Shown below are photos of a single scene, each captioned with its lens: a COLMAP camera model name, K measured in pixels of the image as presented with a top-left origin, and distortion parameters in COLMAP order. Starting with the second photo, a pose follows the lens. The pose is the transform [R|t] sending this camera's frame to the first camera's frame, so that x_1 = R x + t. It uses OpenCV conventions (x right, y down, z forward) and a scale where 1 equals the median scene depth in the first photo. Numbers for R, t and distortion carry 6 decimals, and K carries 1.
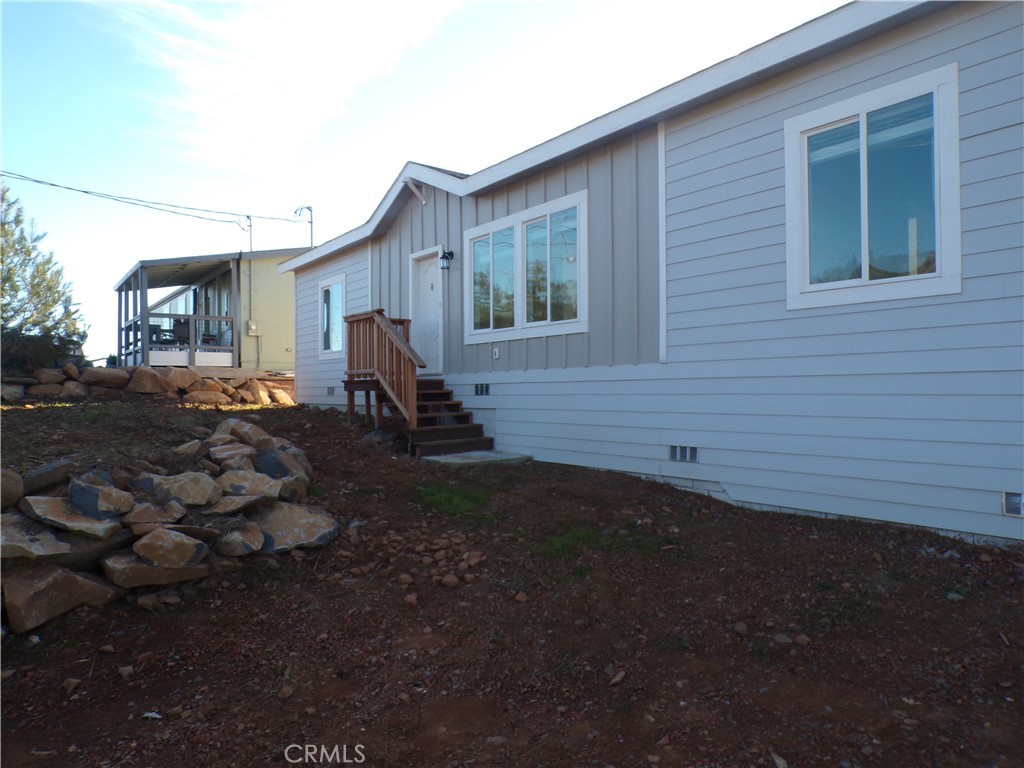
lens RADIAL K [[684.7, 0, 505.7], [0, 684.7, 387.9], [0, 0, 1]] dist [-0.047399, 0.021032]
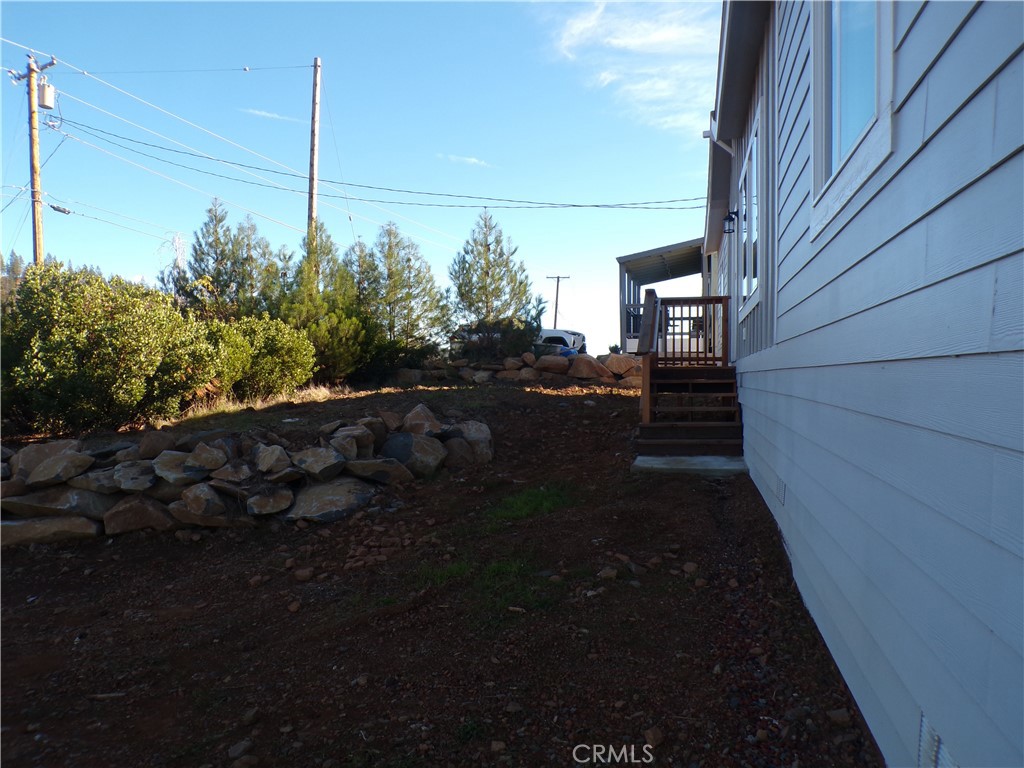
lens RADIAL K [[684.7, 0, 505.7], [0, 684.7, 387.9], [0, 0, 1]] dist [-0.047399, 0.021032]
pose [[0.620896, 0.022075, -0.783582, 0.427977], [-0.002636, 0.999657, 0.026074, -0.008514], [0.783889, -0.014124, 0.620741, 0.300868]]
